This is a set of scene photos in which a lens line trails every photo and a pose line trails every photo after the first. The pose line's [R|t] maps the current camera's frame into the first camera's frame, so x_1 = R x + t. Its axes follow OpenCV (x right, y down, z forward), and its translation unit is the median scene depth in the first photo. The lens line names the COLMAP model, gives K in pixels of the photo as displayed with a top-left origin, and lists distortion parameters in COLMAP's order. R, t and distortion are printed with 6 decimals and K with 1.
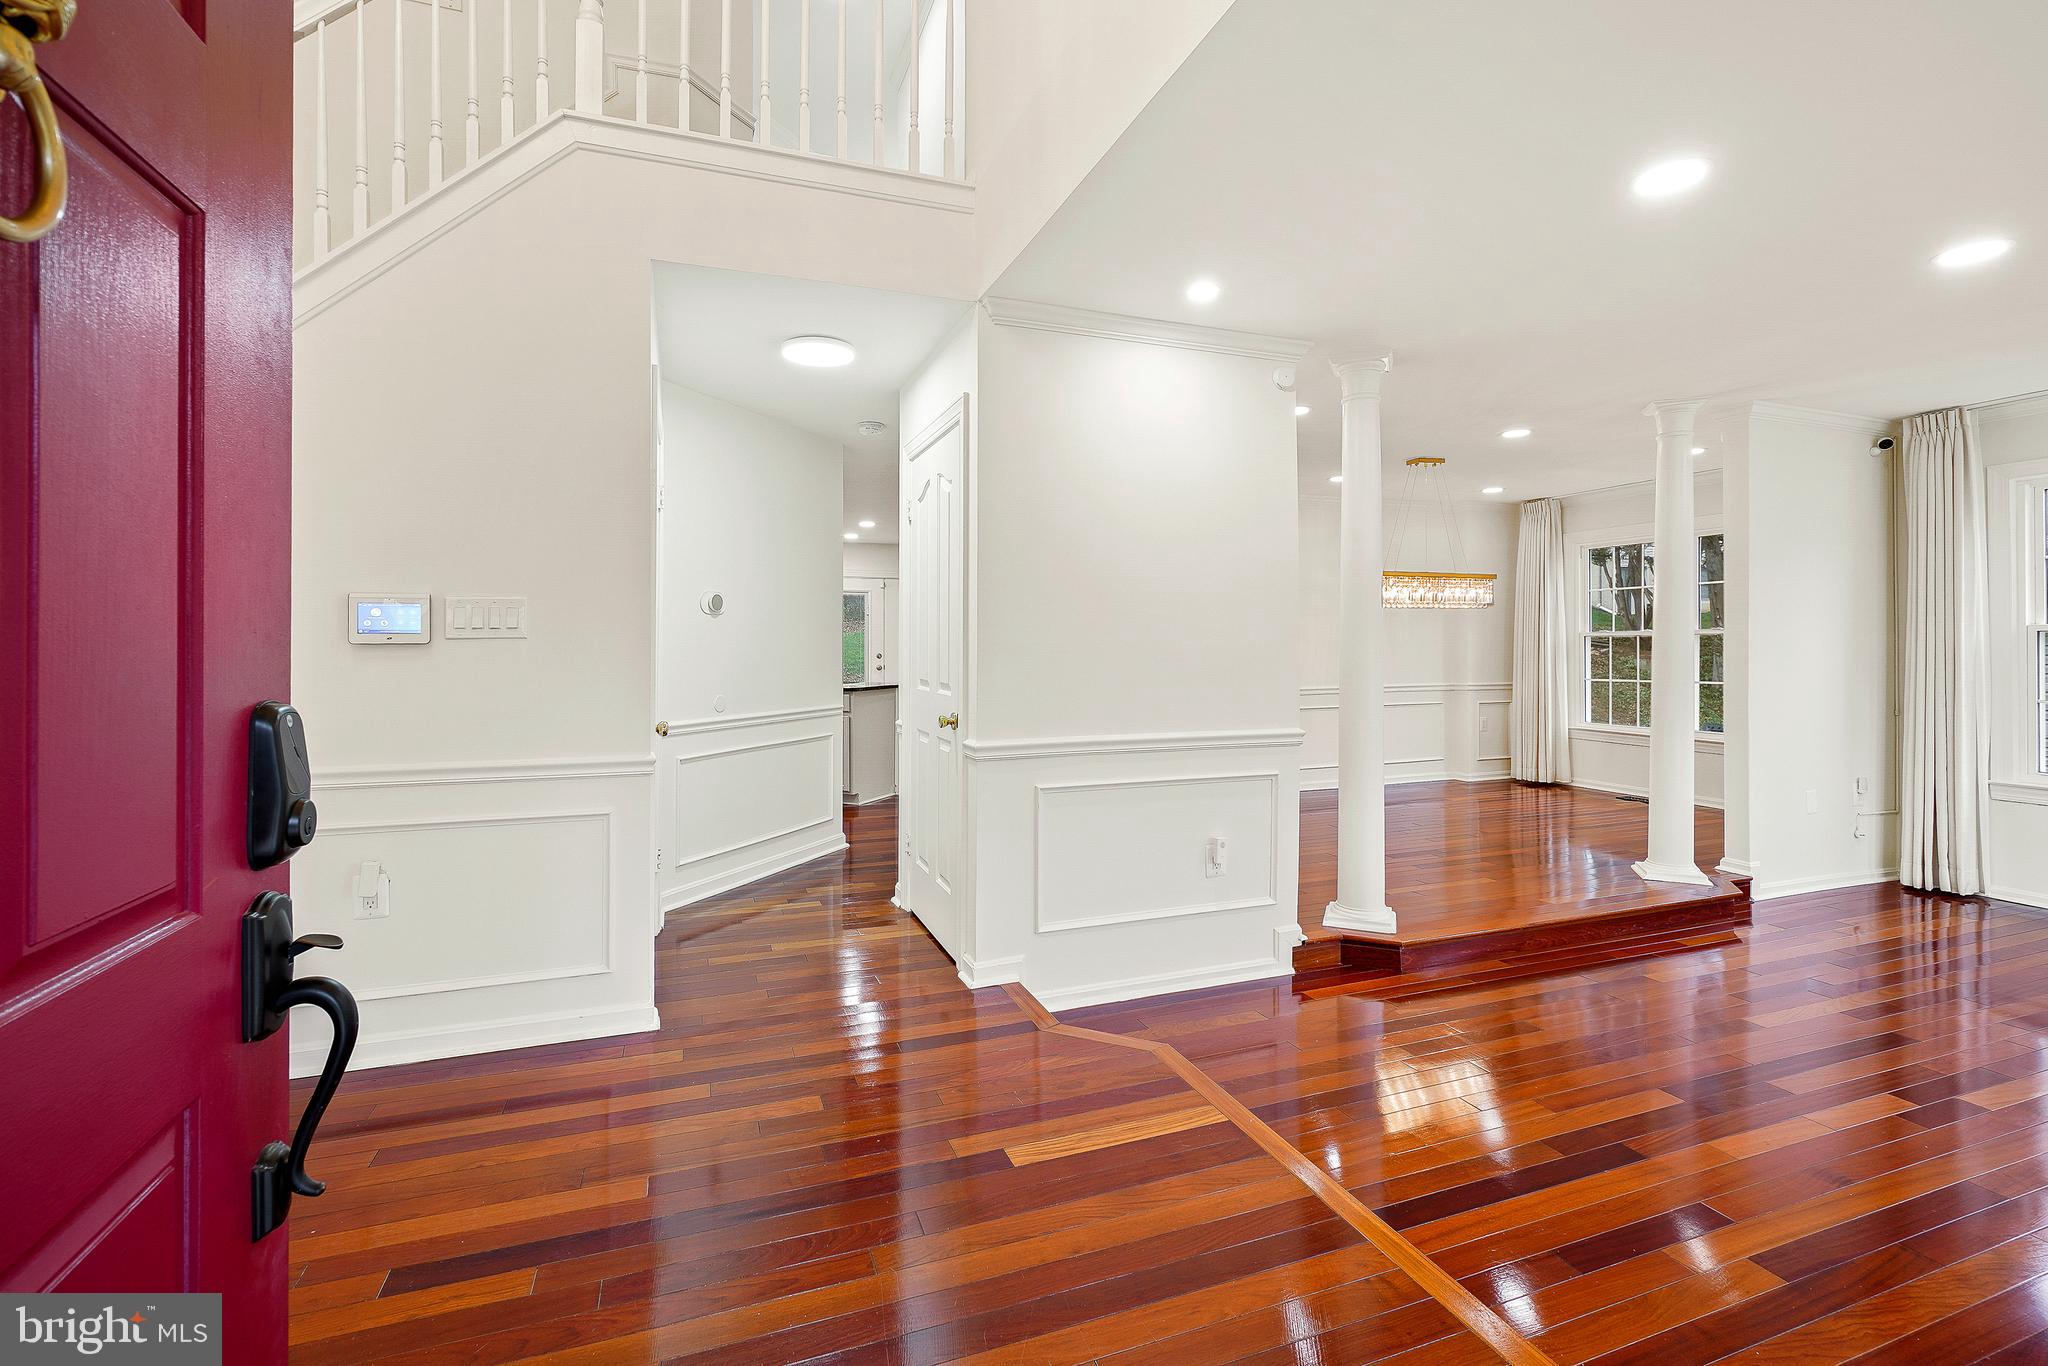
lens RADIAL K [[898.3, 0, 1025.9], [0, 898.3, 642.7], [0, 0, 1]] dist [0.000765, 0.000343]
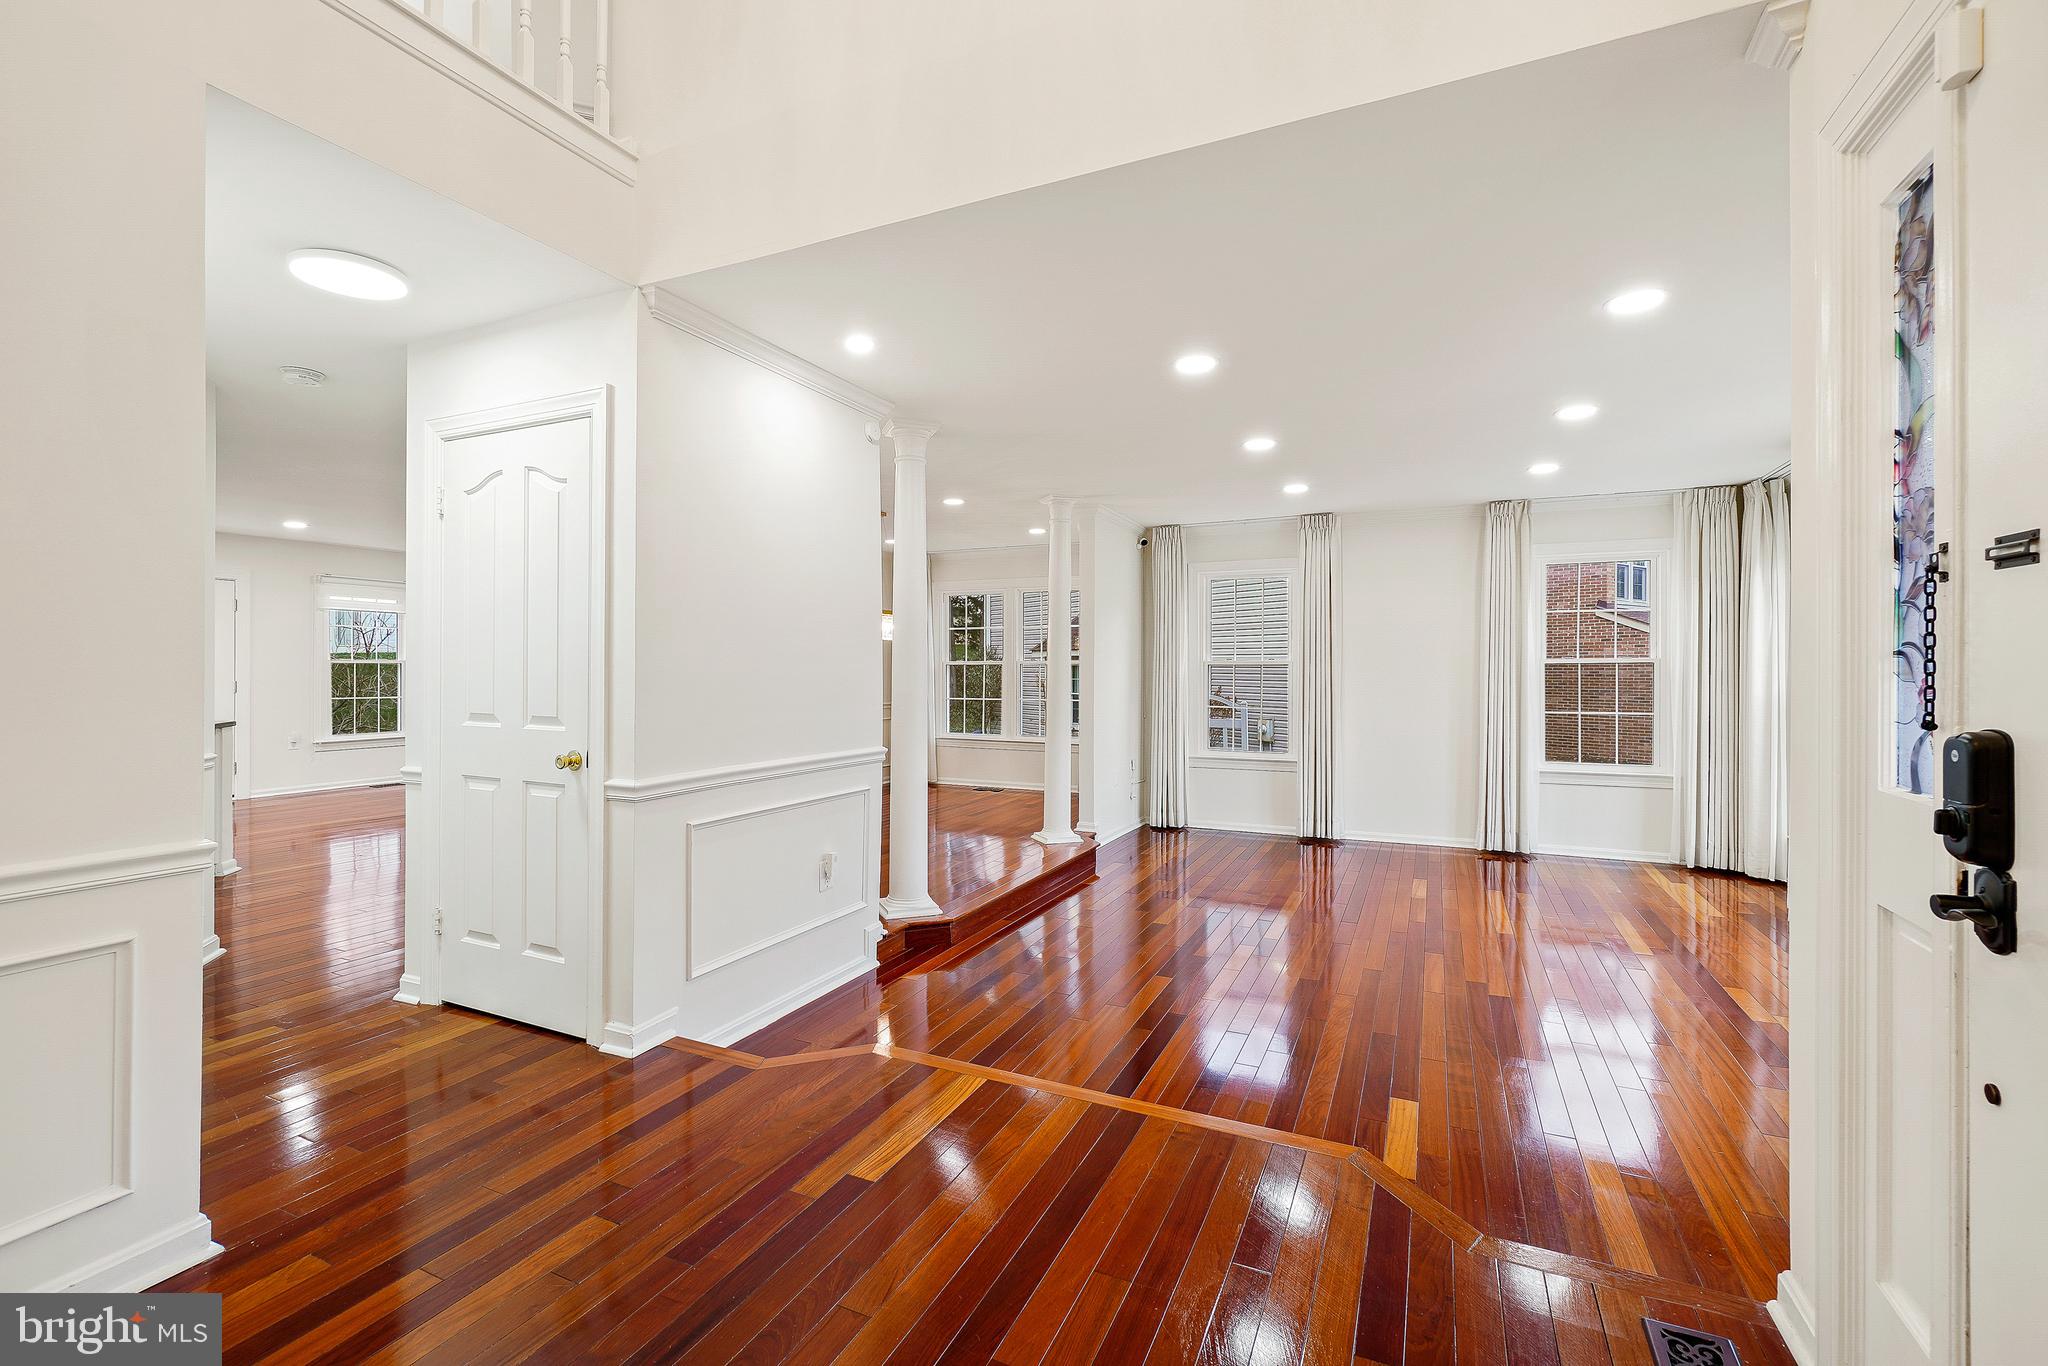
lens RADIAL K [[877.2, 0, 1019.5], [0, 877.2, 665.2], [0, 0, 1]] dist [-0.000256, 0.000215]
pose [[0.715140, 0.007543, 0.698941, -0.339256], [-0.005483, 0.999972, -0.005182, -0.001278], [-0.698960, -0.000127, 0.715161, 0.095731]]
